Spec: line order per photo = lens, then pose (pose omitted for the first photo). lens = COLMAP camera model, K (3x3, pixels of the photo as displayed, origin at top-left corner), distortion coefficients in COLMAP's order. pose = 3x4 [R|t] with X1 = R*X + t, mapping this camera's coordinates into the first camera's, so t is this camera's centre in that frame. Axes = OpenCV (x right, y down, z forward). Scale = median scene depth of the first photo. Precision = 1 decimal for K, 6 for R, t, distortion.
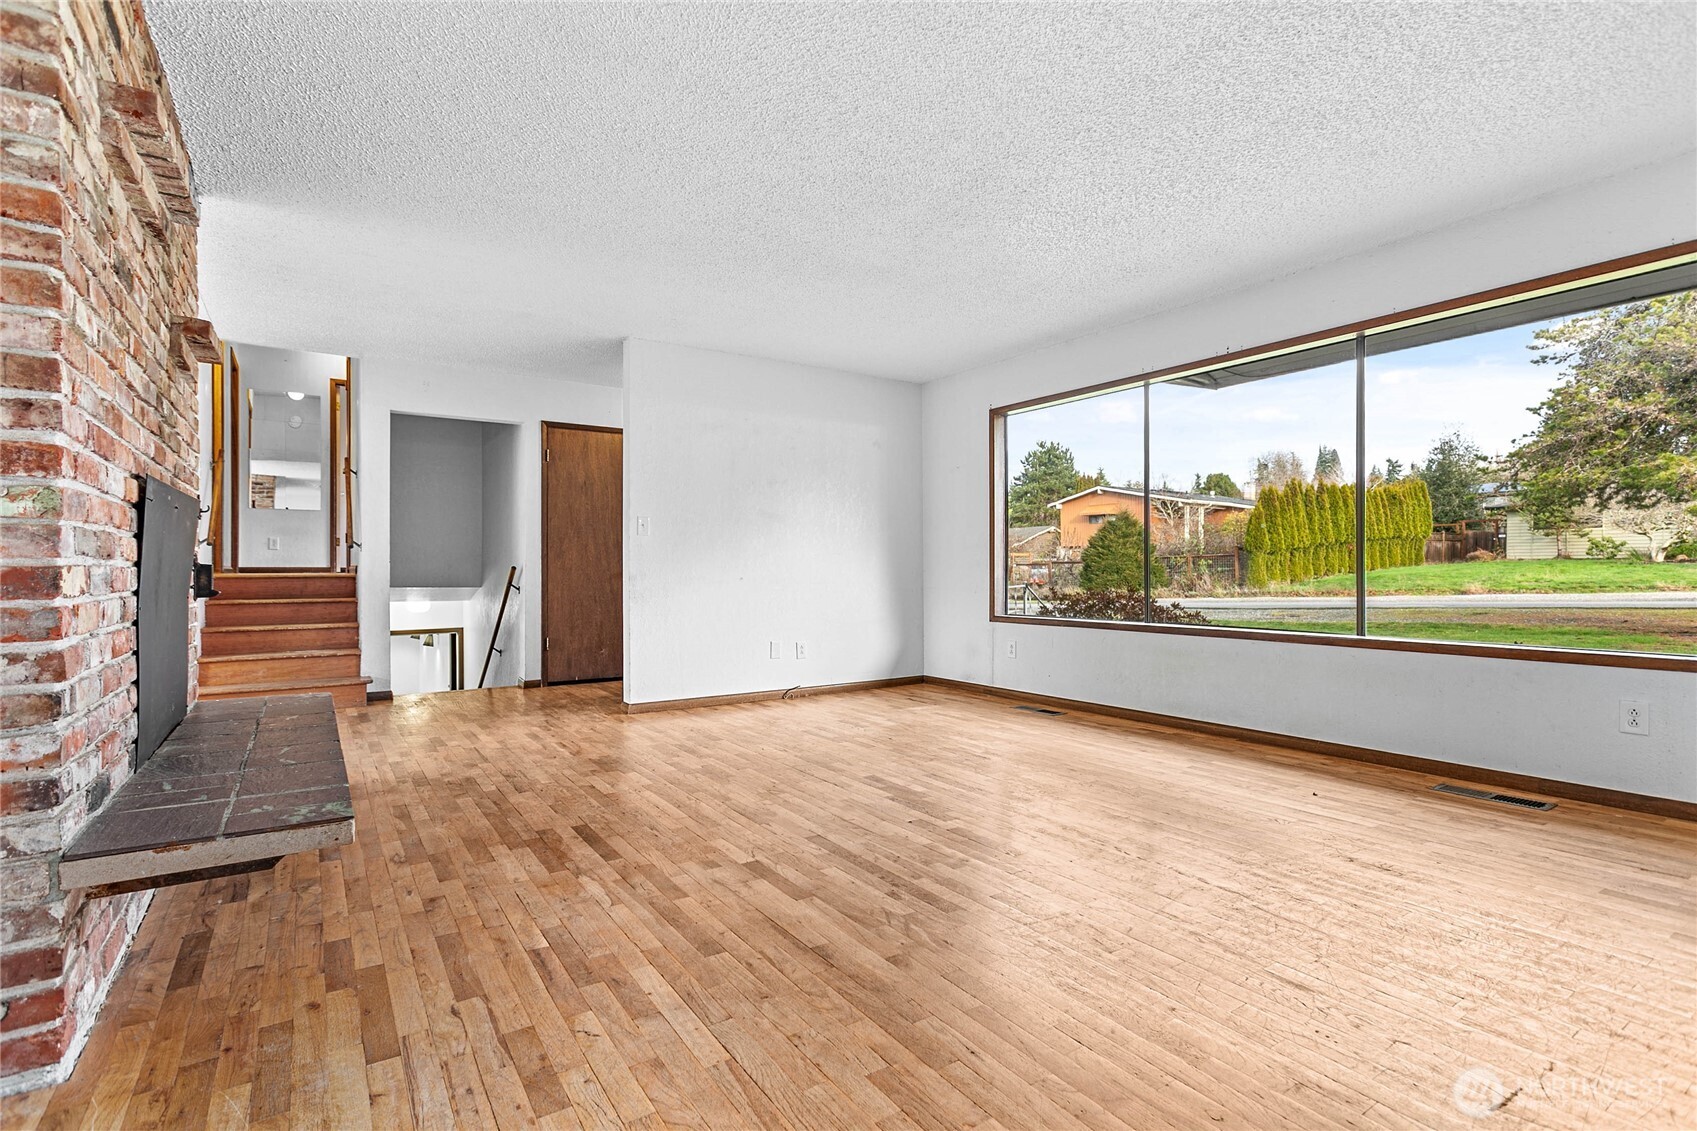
lens RADIAL K [[807.0, 0, 848.9], [0, 807.0, 570.1], [0, 0, 1]] dist [0.001651, 0.000480]
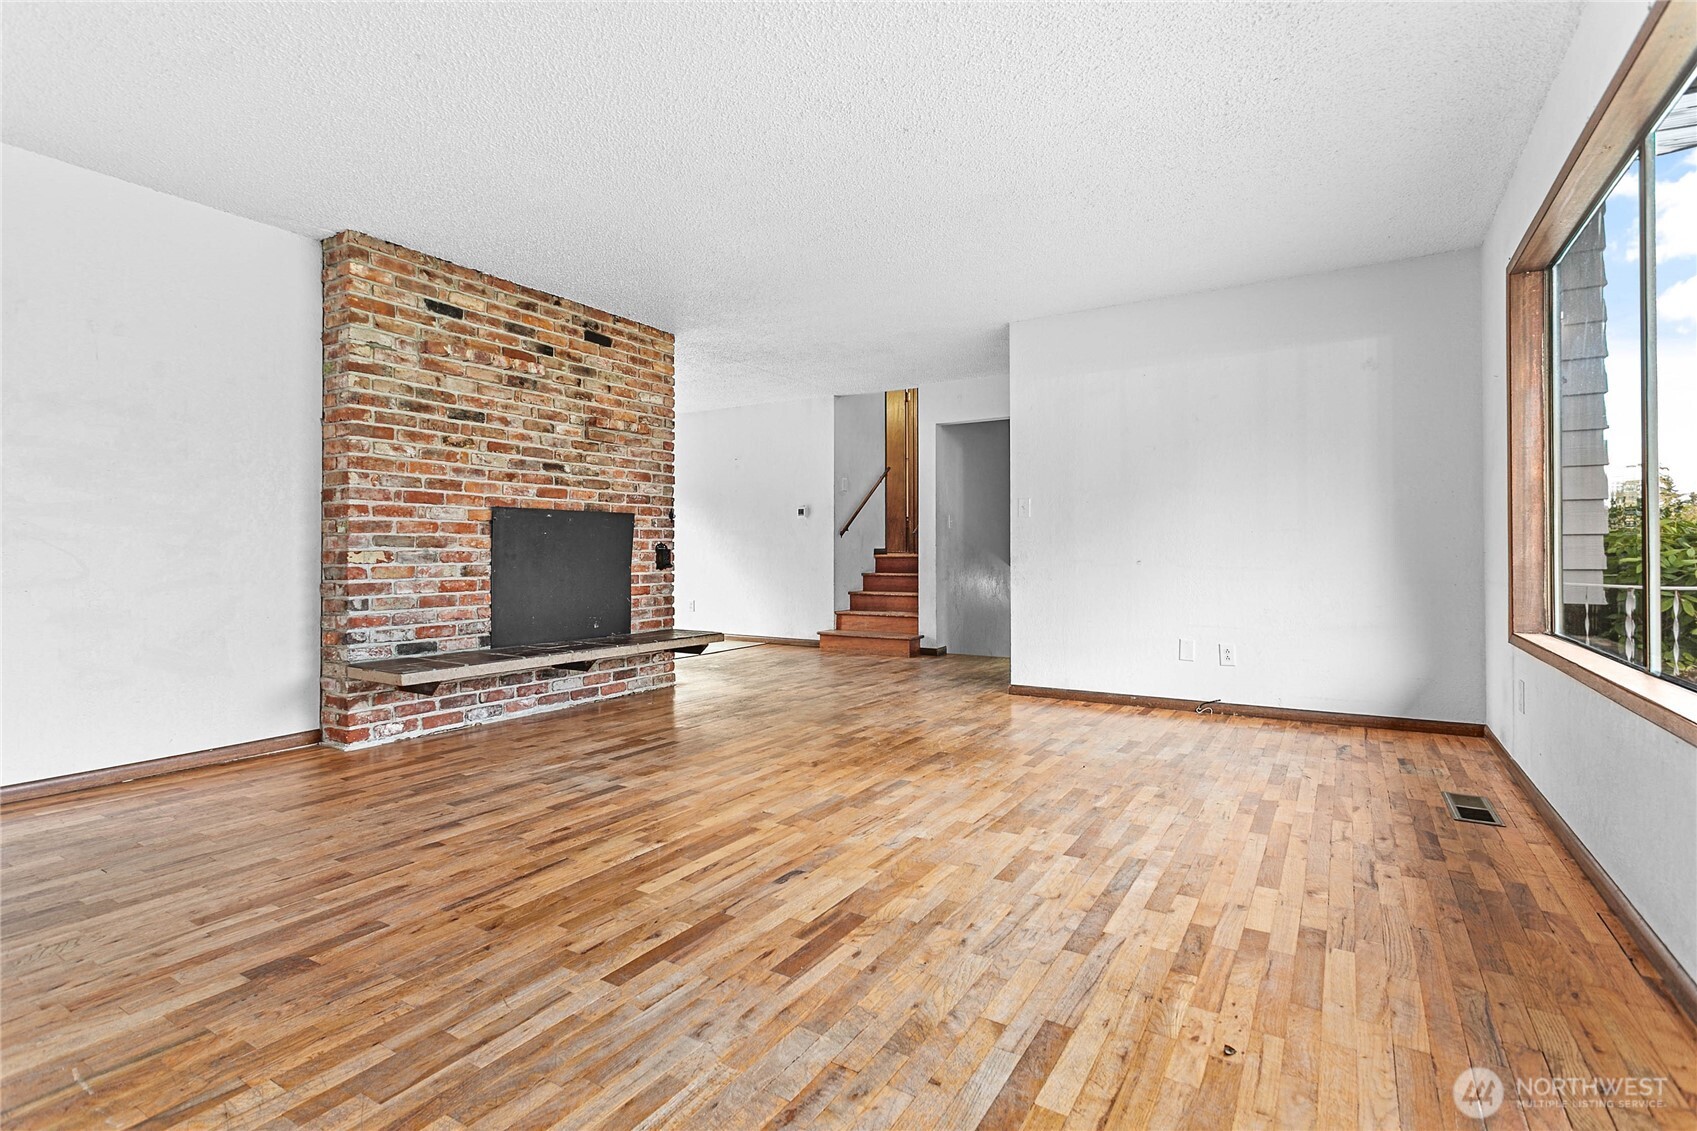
lens RADIAL K [[807.0, 0, 850.0], [0, 807.0, 553.1], [0, 0, 1]] dist [0.001651, 0.000480]
pose [[0.417175, 0.003567, -0.908819, 0.997961], [-0.001447, 0.999994, 0.003261, -0.005132], [0.908825, -0.000046, 0.417177, 0.680653]]
